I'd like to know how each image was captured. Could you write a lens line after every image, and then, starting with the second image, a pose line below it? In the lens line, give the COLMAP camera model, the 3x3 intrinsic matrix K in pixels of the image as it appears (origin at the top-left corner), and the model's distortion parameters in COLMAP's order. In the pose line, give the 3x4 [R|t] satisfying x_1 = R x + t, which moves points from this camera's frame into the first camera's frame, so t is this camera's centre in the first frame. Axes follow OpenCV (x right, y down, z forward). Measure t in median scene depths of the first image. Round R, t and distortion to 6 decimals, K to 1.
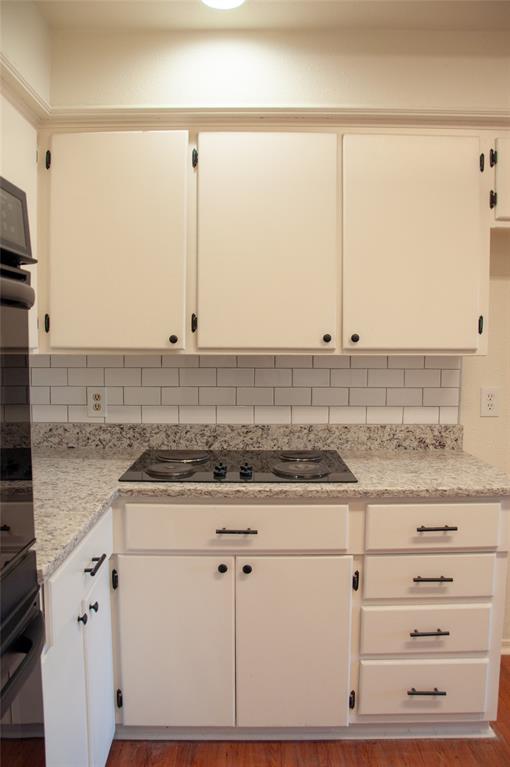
lens RADIAL K [[738.8, 0, 255.0], [0, 738.8, 383.5], [0, 0, 1]] dist [-0.208439, 0.001476]
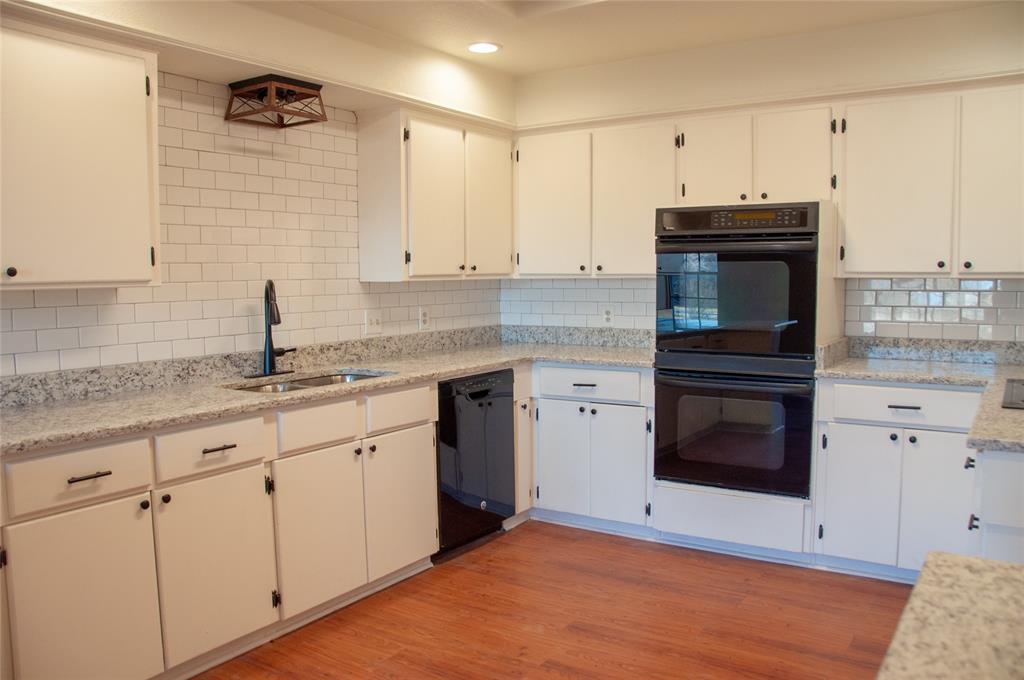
lens RADIAL K [[838.1, 0, 515.7], [0, 838.1, 346.6], [0, 0, 1]] dist [-0.159905, 0.131712]
pose [[0.520725, -0.079779, 0.849989, -0.658437], [0.051811, 0.996742, 0.061812, -0.000613], [-0.852151, 0.011851, 0.523162, 0.003940]]
